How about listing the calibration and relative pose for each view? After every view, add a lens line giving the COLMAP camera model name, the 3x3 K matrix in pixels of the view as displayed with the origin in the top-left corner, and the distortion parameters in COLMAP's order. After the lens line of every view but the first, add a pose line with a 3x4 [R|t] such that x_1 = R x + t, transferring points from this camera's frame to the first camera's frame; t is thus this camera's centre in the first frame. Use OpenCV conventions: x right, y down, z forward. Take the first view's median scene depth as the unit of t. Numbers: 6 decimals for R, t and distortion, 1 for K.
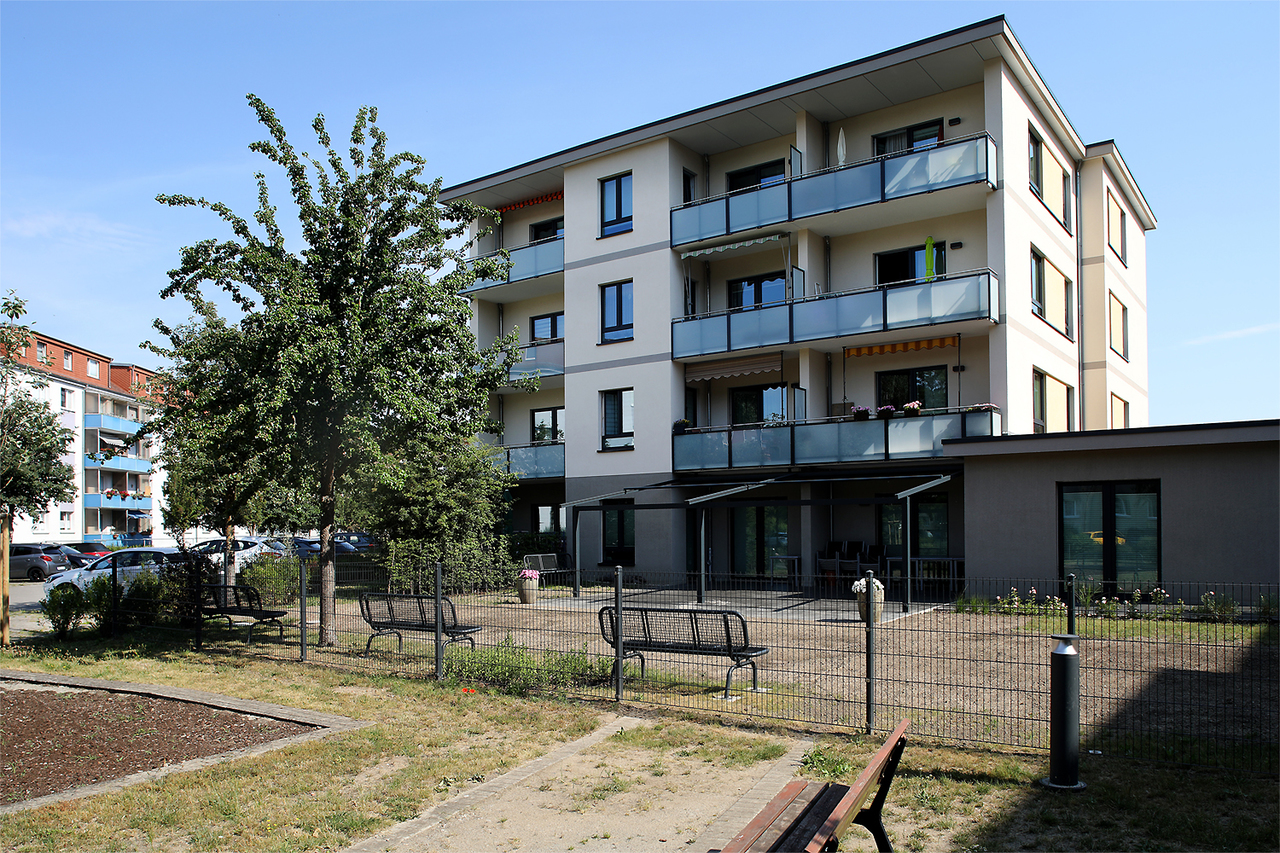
lens RADIAL K [[940.3, 0, 640.3], [0, 940.3, 489.1], [0, 0, 1]] dist [-0.067460, -0.000583]
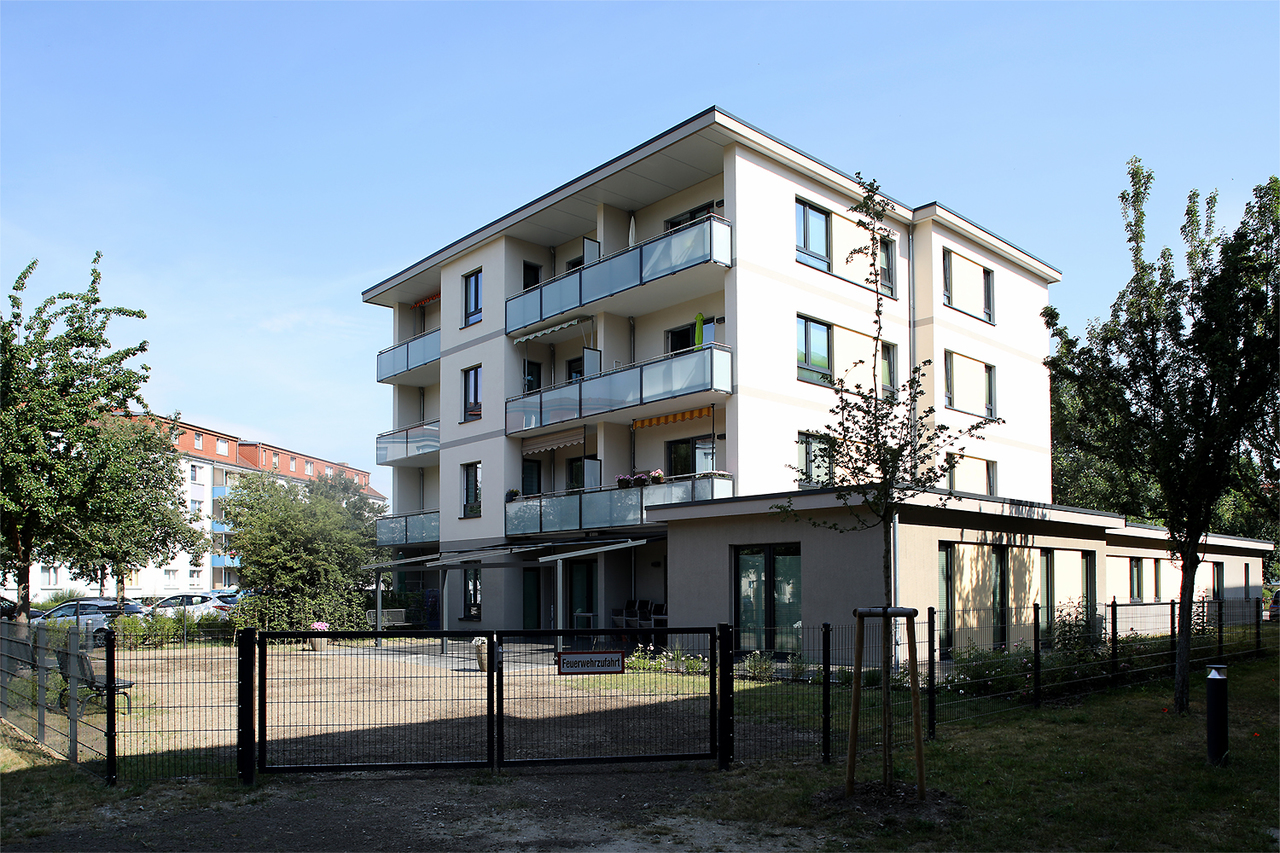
lens RADIAL K [[920.3, 0, 639.9], [0, 920.3, 551.6], [0, 0, 1]] dist [-0.113699, -0.001435]
pose [[0.980511, -0.006139, -0.196367, 0.400933], [0.007528, 0.999952, 0.006331, -0.005798], [0.196319, -0.007686, 0.980510, -0.032789]]
